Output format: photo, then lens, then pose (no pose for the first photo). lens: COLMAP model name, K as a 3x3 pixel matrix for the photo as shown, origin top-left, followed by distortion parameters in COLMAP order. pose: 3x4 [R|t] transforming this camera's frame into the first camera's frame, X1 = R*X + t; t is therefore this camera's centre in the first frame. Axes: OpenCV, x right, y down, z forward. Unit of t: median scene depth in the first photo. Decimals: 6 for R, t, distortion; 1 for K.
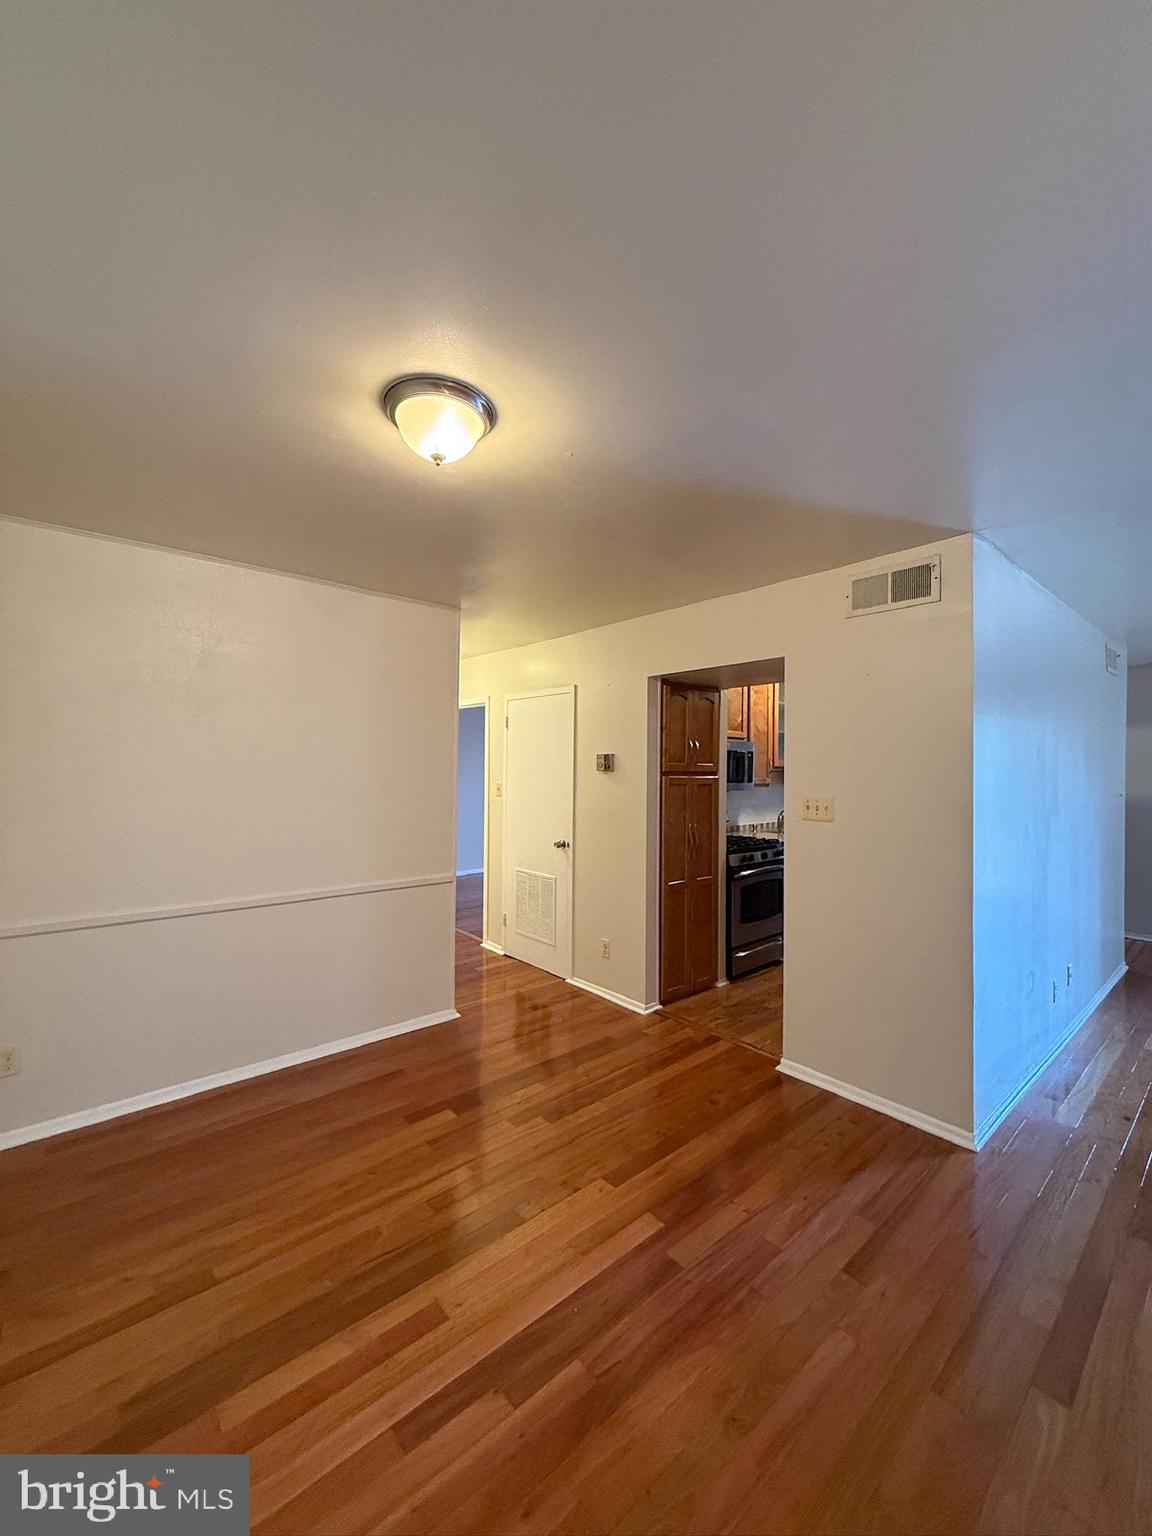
lens RADIAL K [[612.9, 0, 585.8], [0, 612.9, 765.9], [0, 0, 1]] dist [-0.002035, 0.000627]
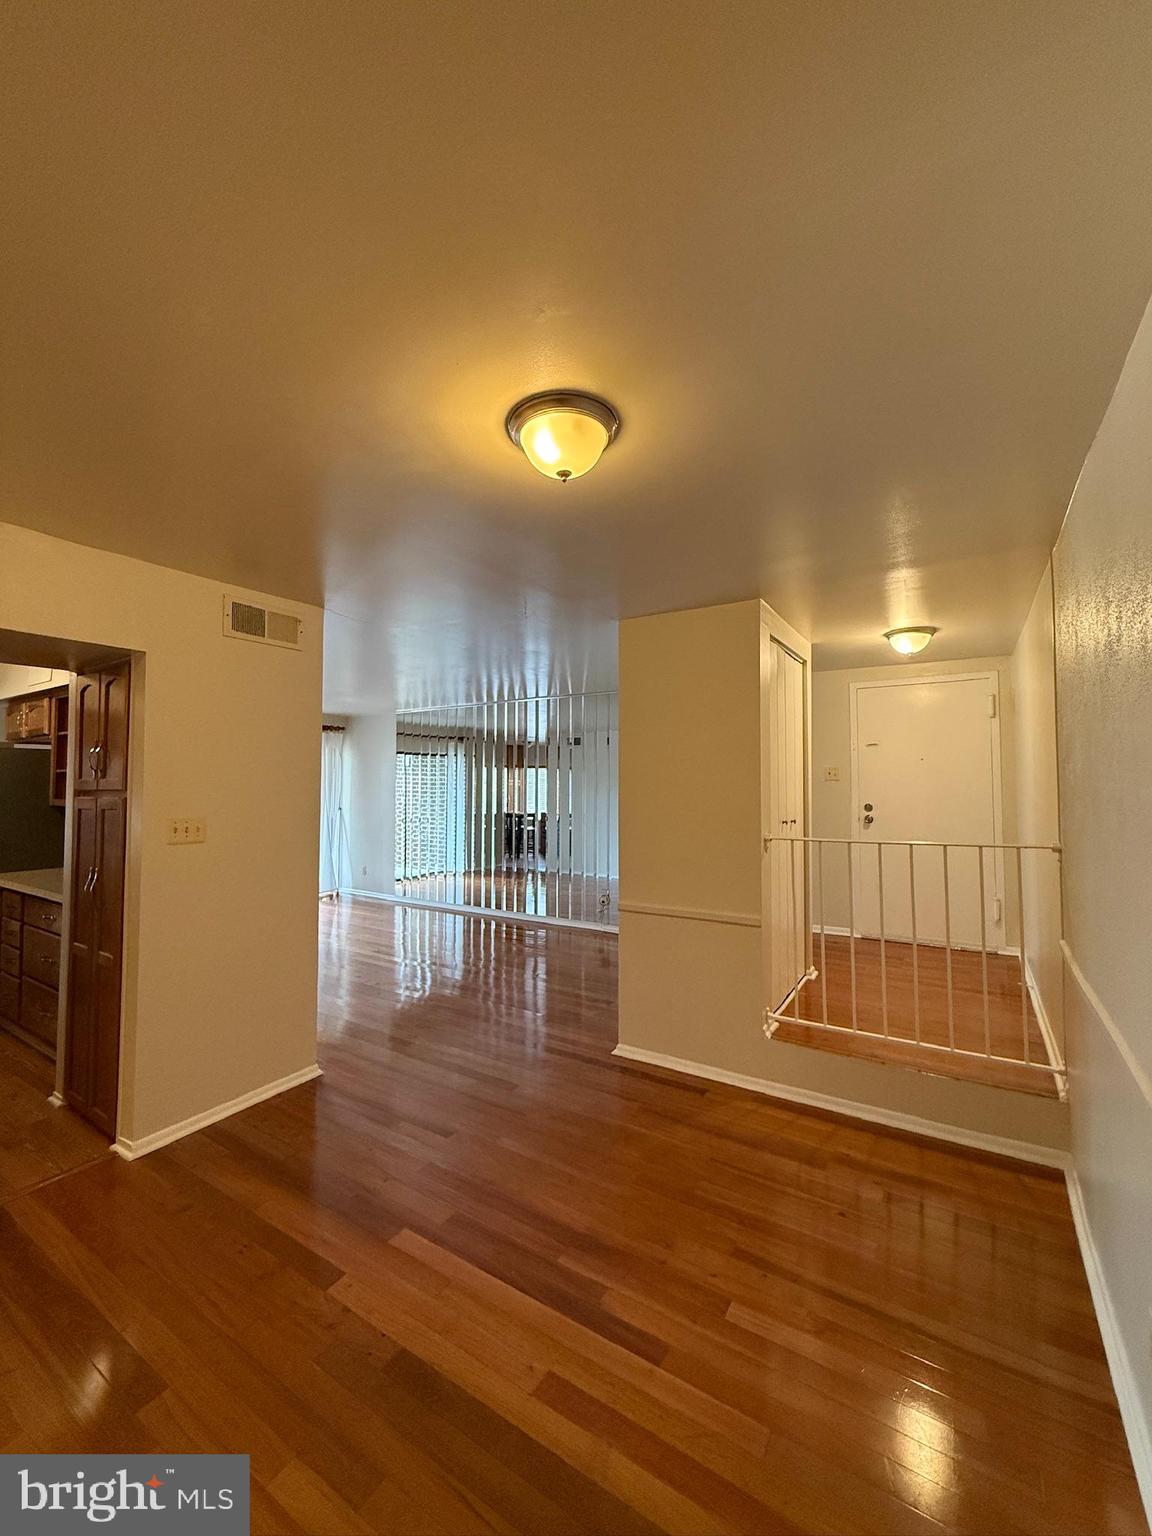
lens RADIAL K [[612.9, 0, 574.1], [0, 612.9, 756.0], [0, 0, 1]] dist [-0.002035, 0.000627]
pose [[-0.271552, 0.035199, 0.961780, -1.041554], [-0.006462, 0.999242, -0.038395, -0.013154], [-0.962402, -0.016641, -0.271119, 1.088477]]
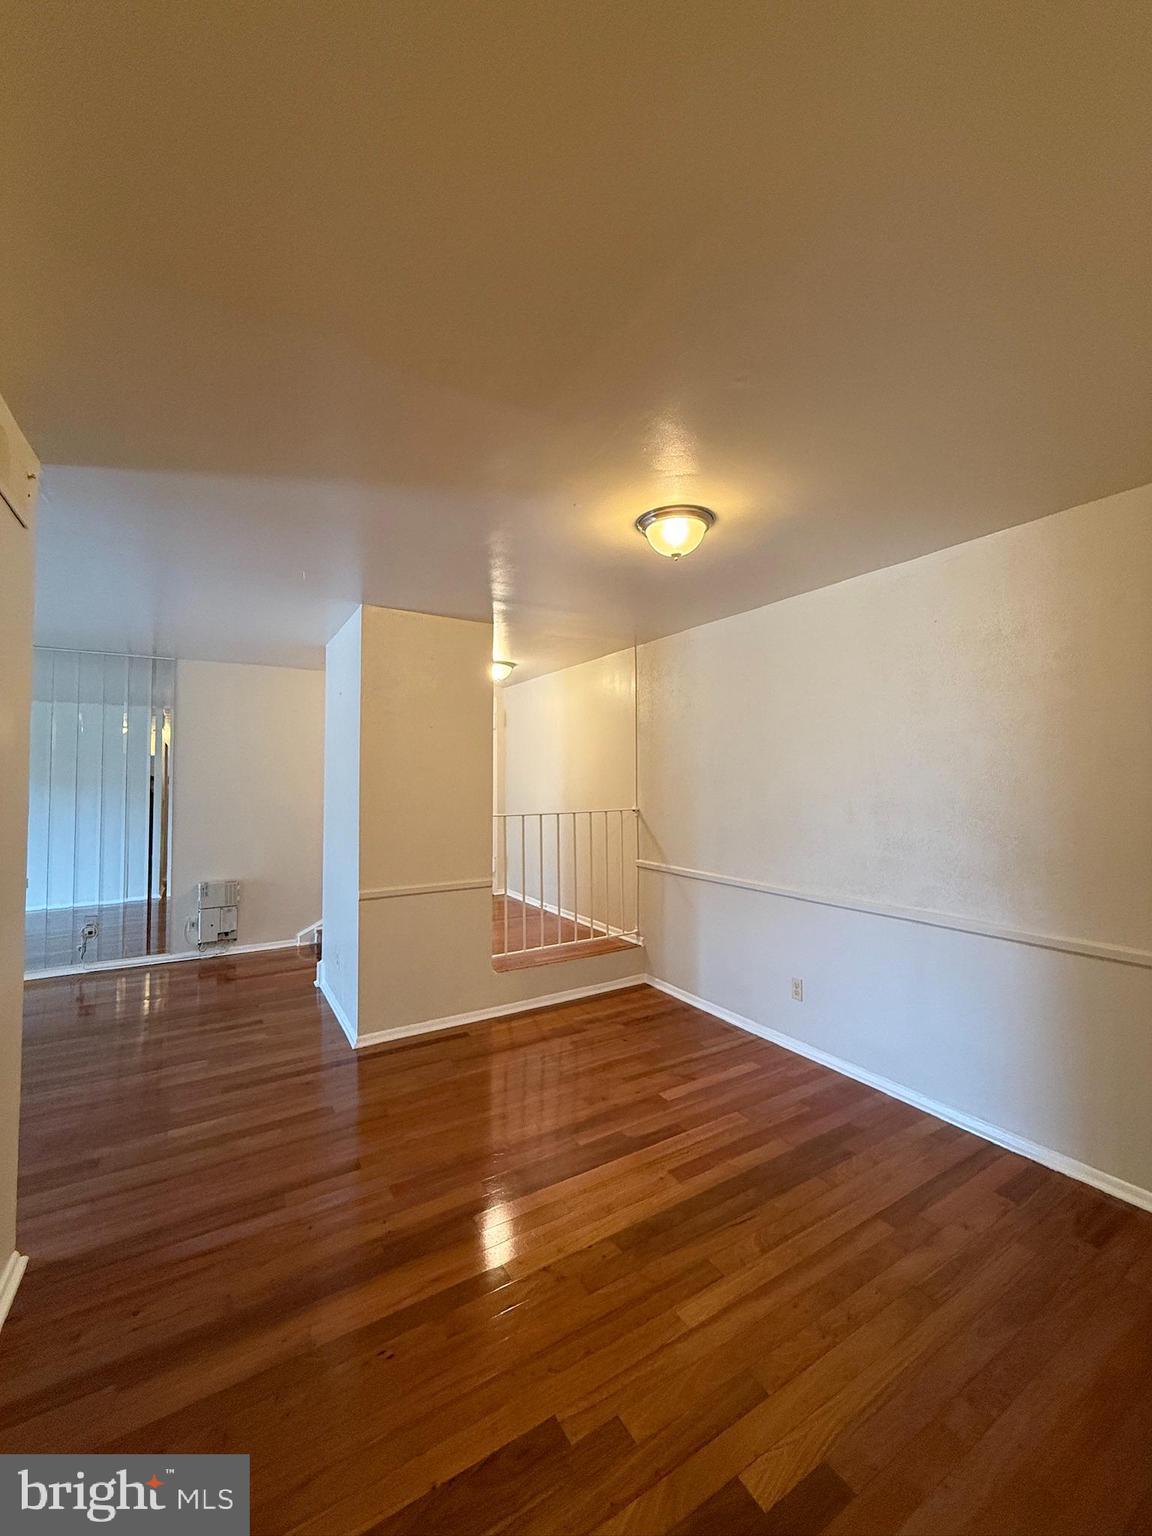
lens RADIAL K [[612.9, 0, 580.9], [0, 612.9, 767.1], [0, 0, 1]] dist [-0.002035, 0.000627]
pose [[-0.983894, -0.003712, 0.178715, -0.241371], [-0.007917, 0.999708, -0.022825, 0.019269], [-0.178578, -0.023872, -0.983636, 2.132266]]
